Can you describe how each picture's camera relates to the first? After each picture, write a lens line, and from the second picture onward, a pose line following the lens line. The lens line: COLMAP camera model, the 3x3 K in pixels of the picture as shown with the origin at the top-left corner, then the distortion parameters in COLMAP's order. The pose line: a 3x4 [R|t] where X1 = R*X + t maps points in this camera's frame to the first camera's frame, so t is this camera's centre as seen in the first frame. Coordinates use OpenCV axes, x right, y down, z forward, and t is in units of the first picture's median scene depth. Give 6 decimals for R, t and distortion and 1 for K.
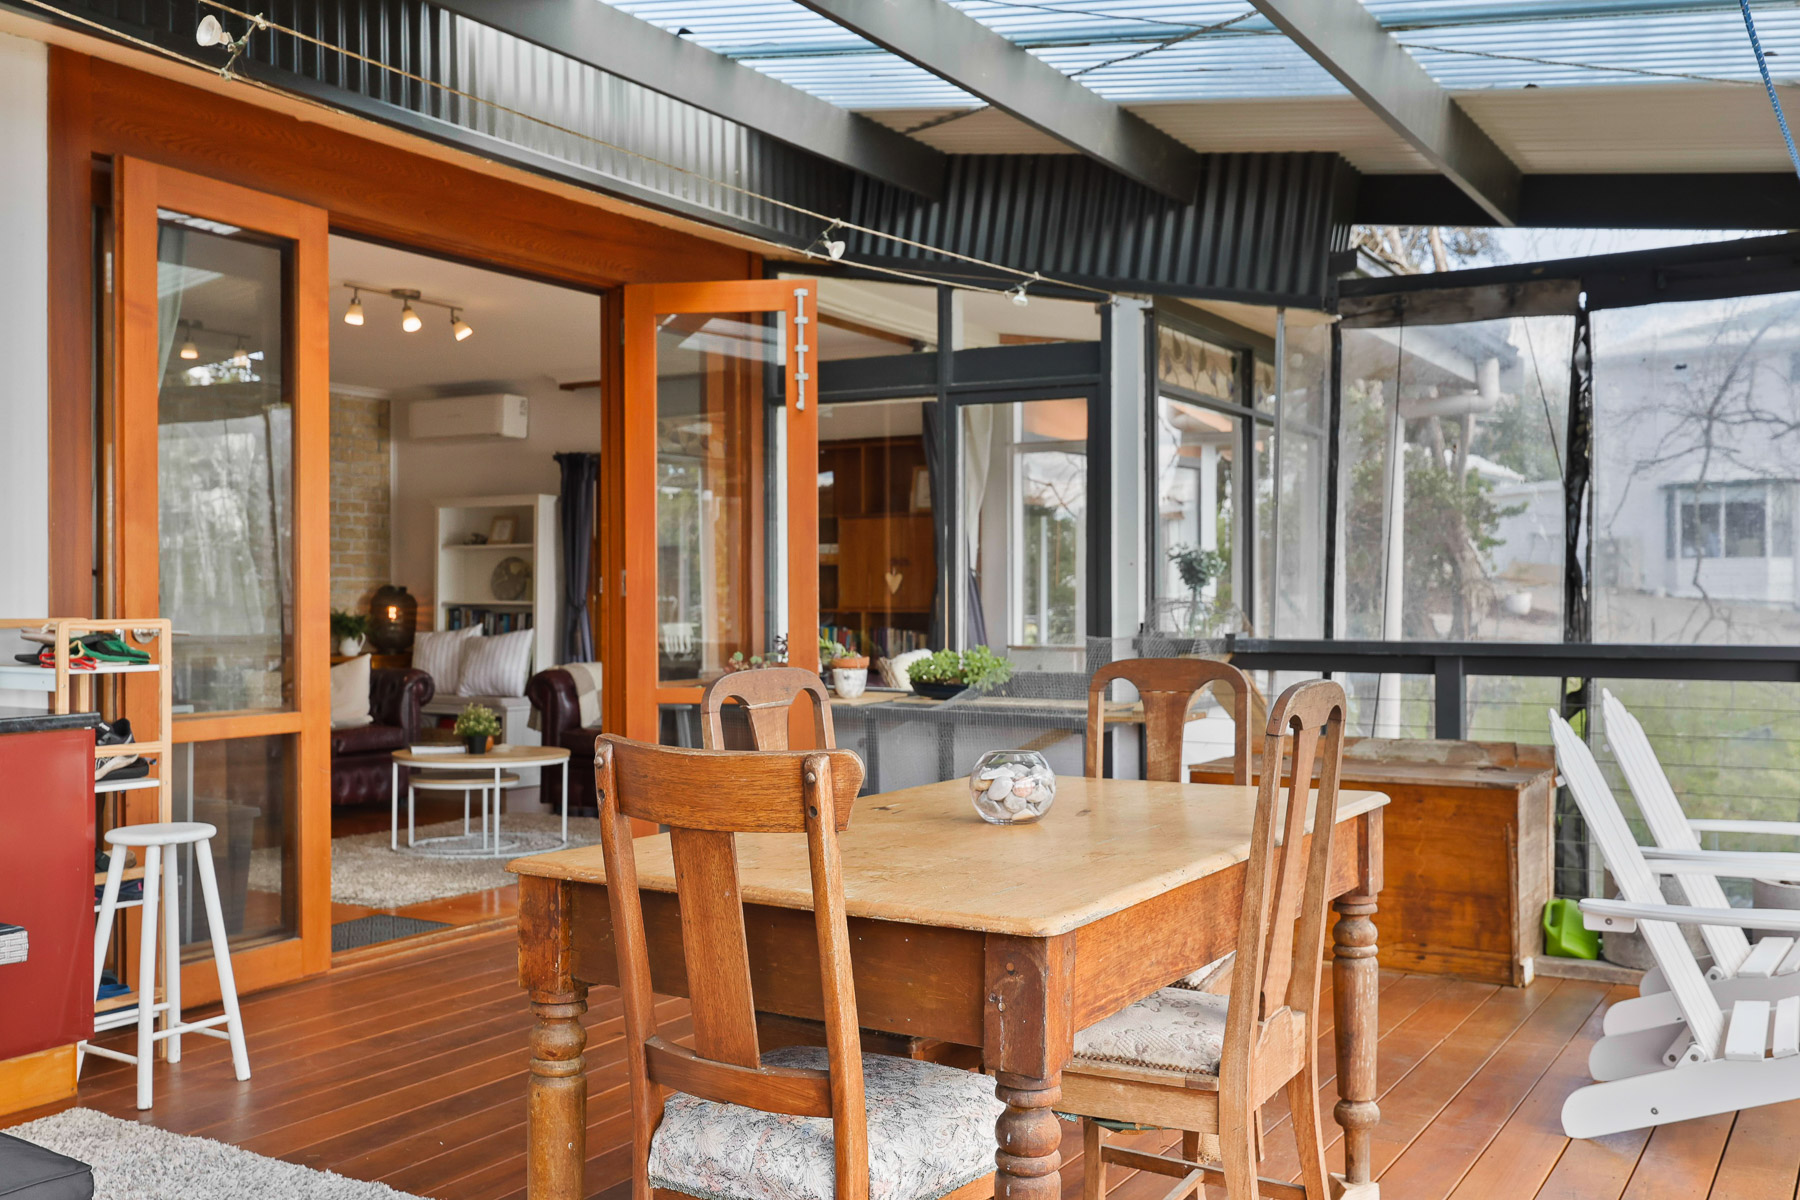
lens RADIAL K [[1618.9, 0, 897.3], [0, 1618.9, 602.8], [0, 0, 1]] dist [0.002954, 0.000768]
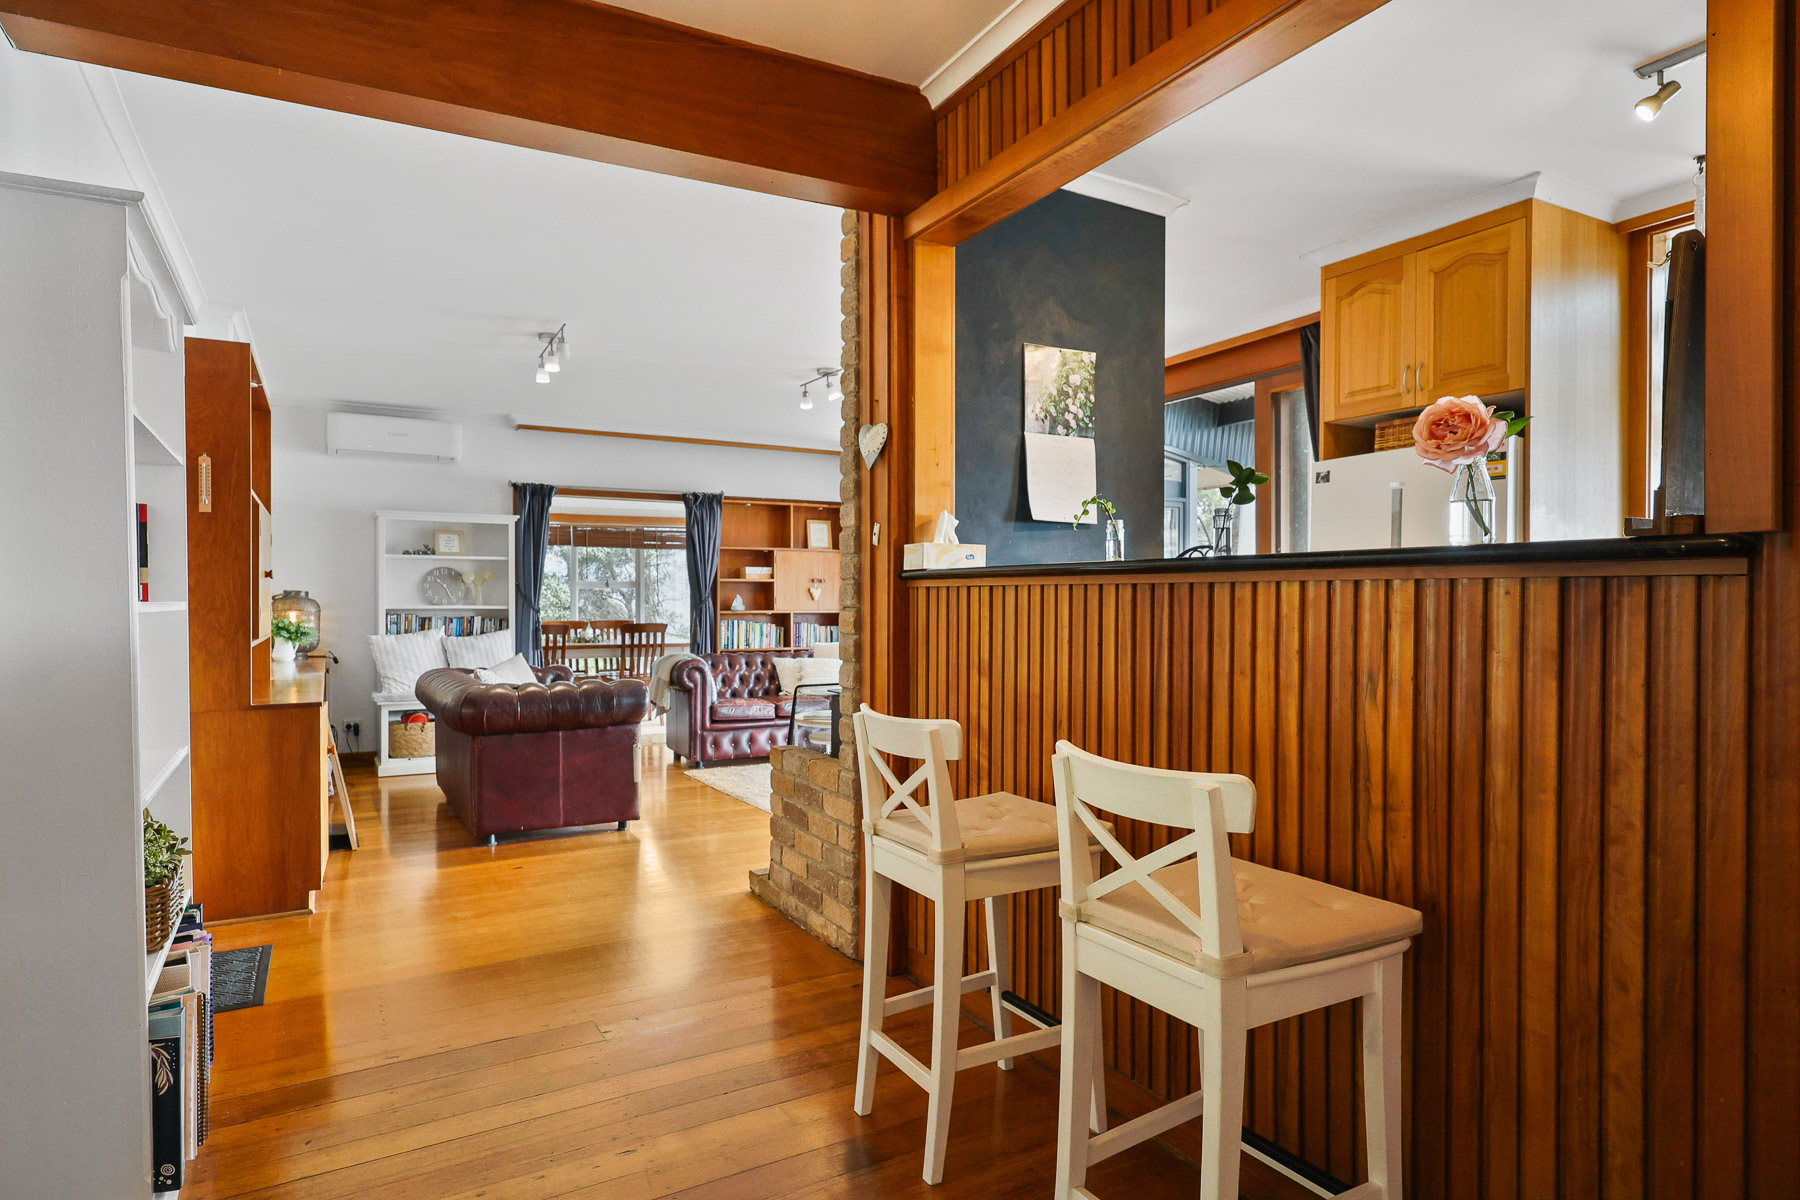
lens RADIAL K [[1000.7, 0, 874.8], [0, 1000.7, 612.7], [0, 0, 1]] dist [0.004938, -0.002077]
pose [[0.509273, -0.009792, 0.860549, -0.687090], [0.001664, 0.999945, 0.010393, -0.003371], [-0.860603, -0.003861, 0.509261, 0.387103]]
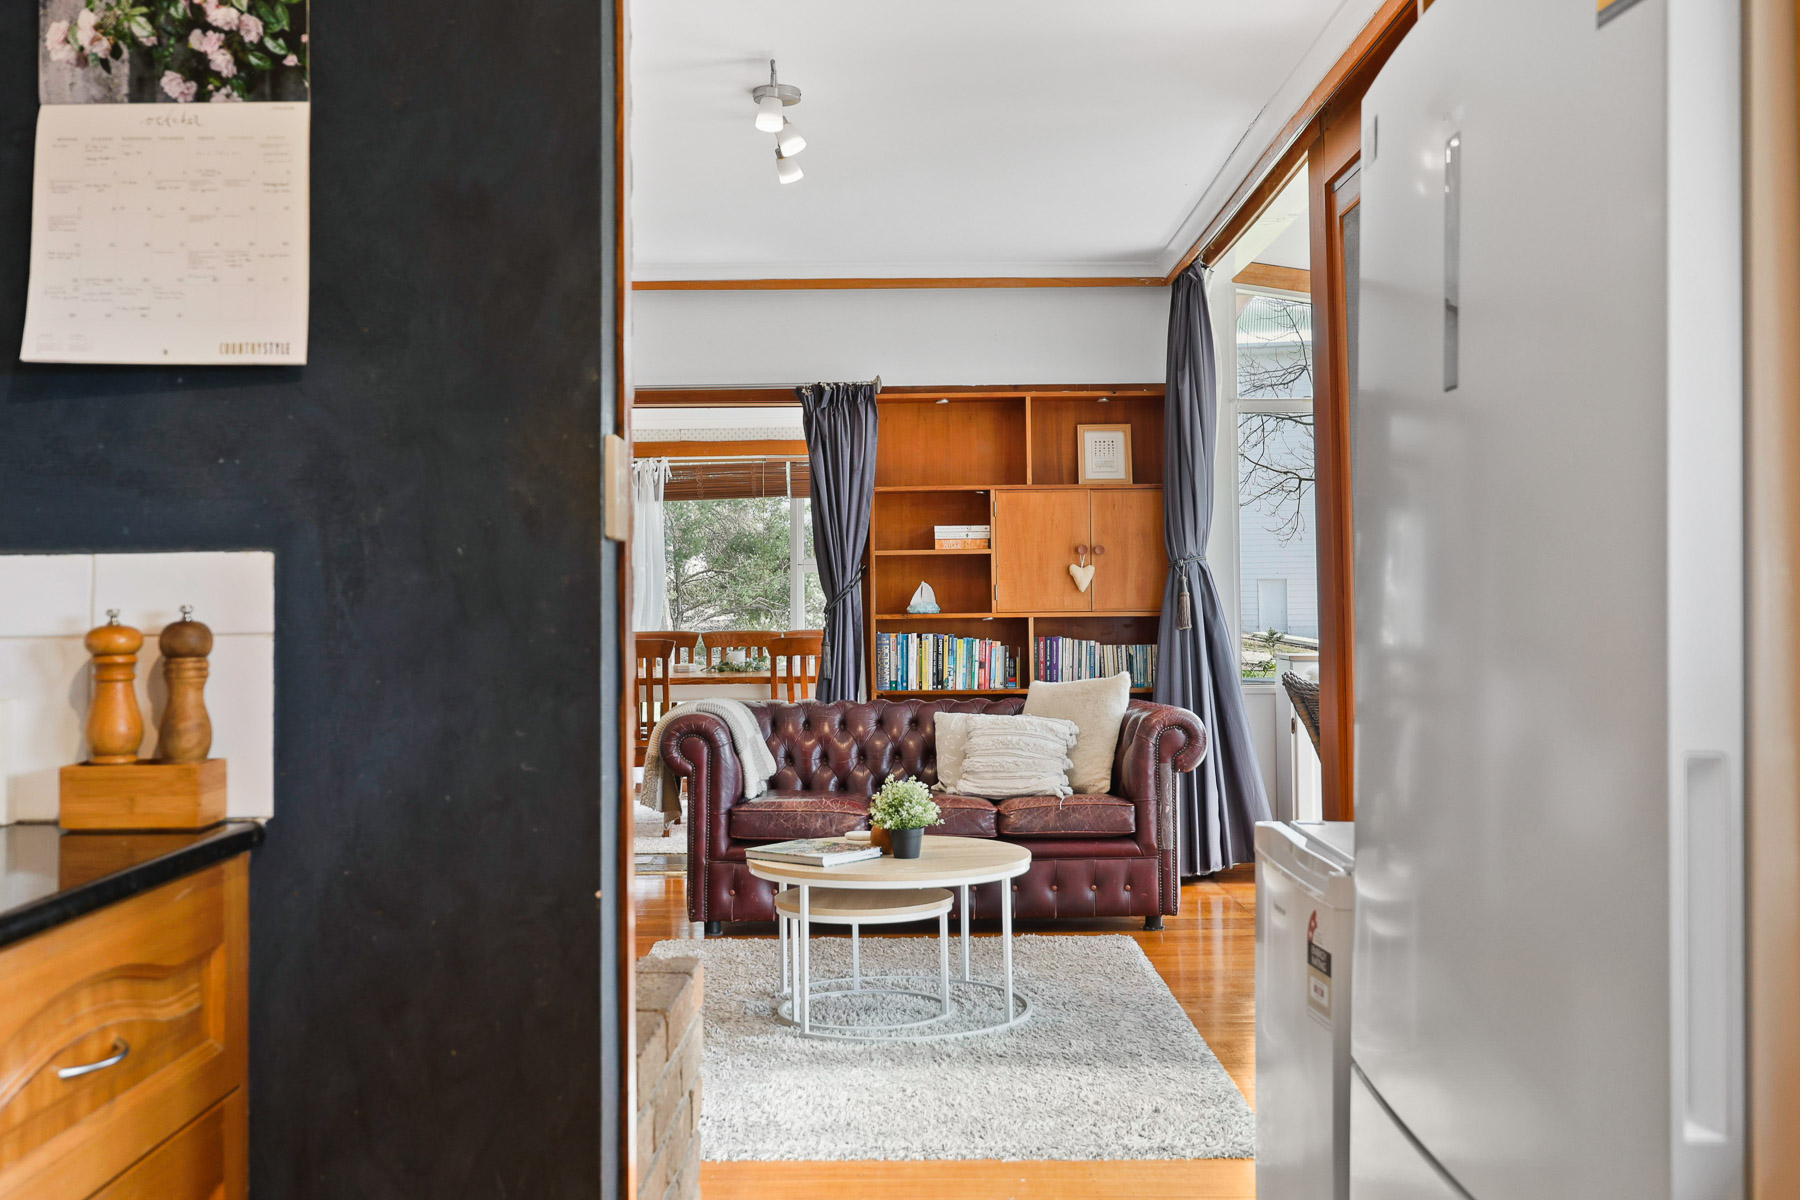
lens RADIAL K [[1703.0, 0, 903.7], [0, 1703.0, 566.8], [0, 0, 1]] dist [-0.003080, 0.000000]
pose [[0.857821, -0.000021, 0.513948, -0.410026], [0.011110, 0.999767, -0.018502, -0.003039], [-0.513828, 0.021581, 0.857622, 0.305595]]
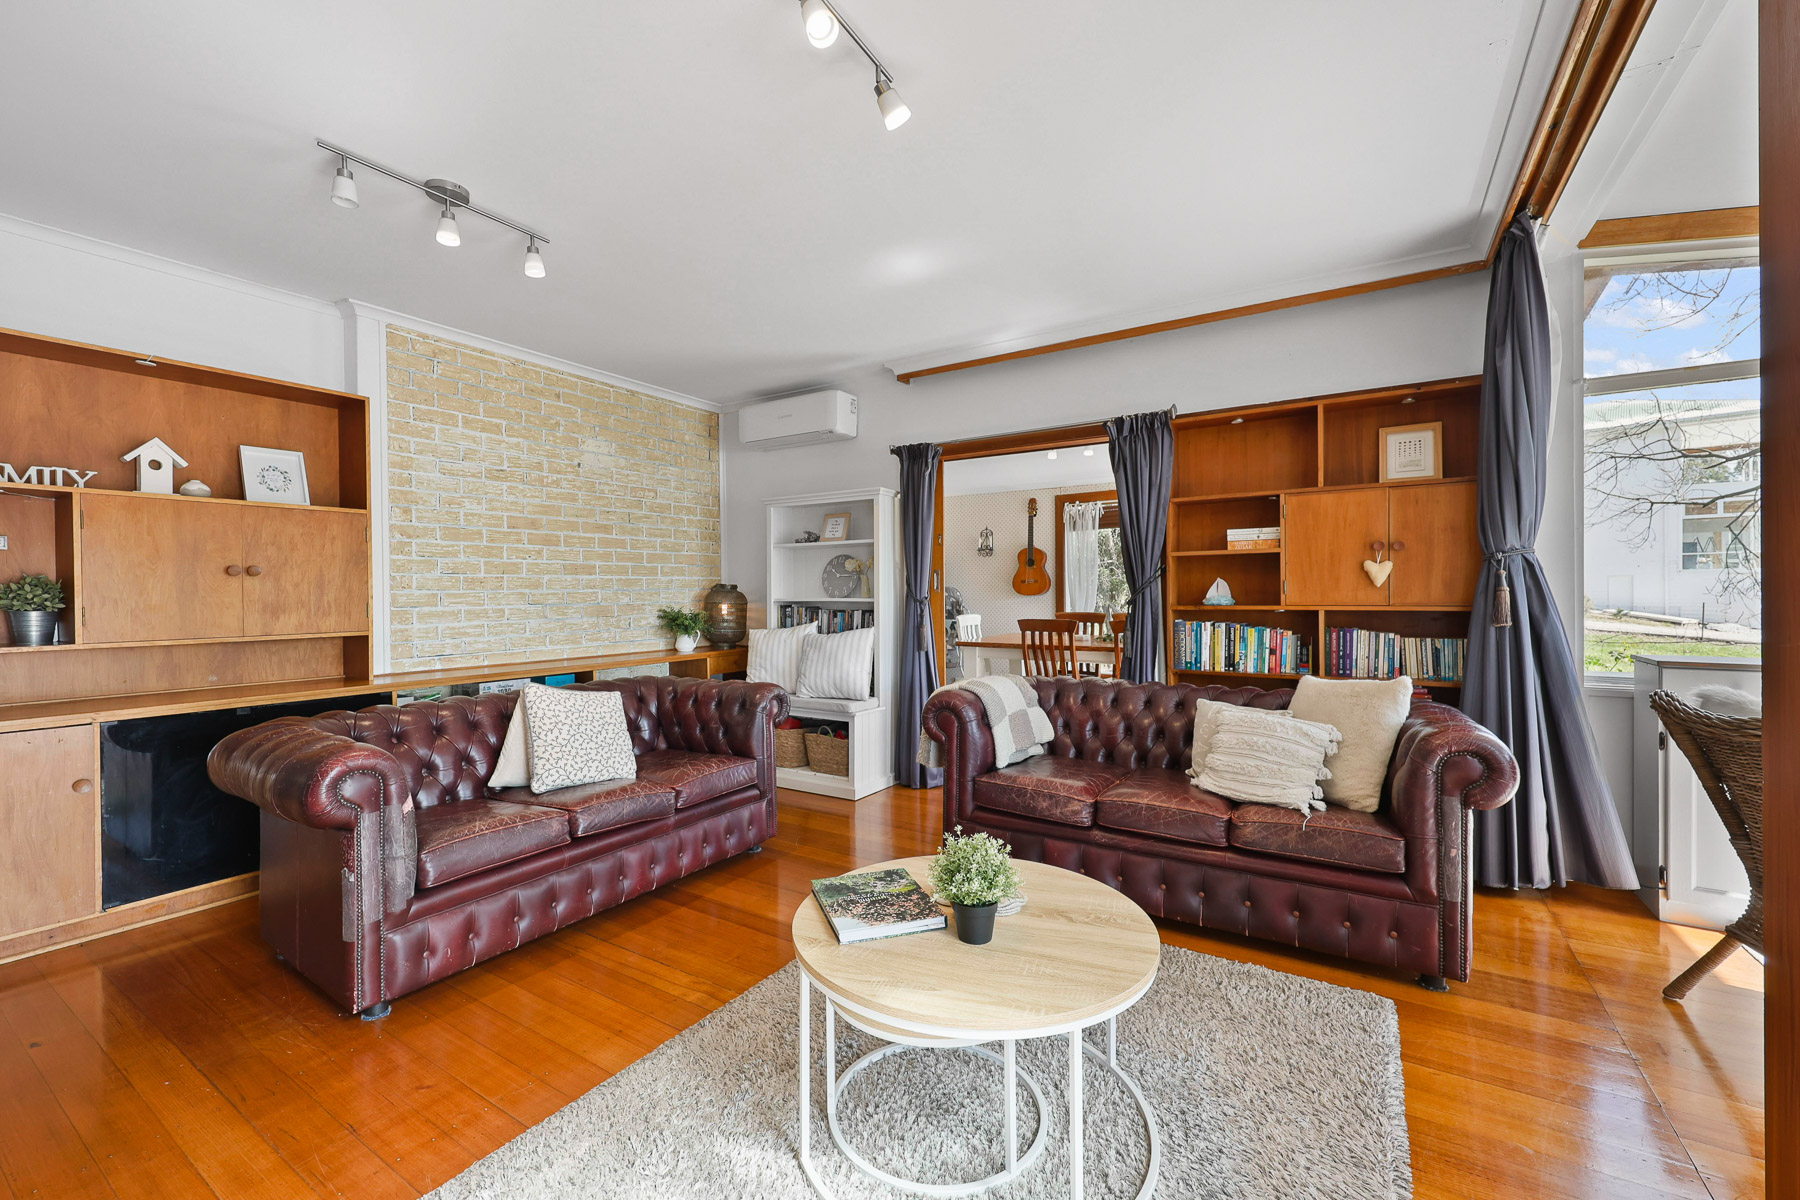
lens RADIAL K [[728.1, 0, 898.2], [0, 728.1, 599.5], [0, 0, 1]] dist [0.000817, -0.001295]
pose [[0.999570, -0.008709, -0.027988, -0.190770], [0.008970, 0.999917, 0.009213, -0.004100], [0.027905, -0.009460, 0.999566, 0.543940]]
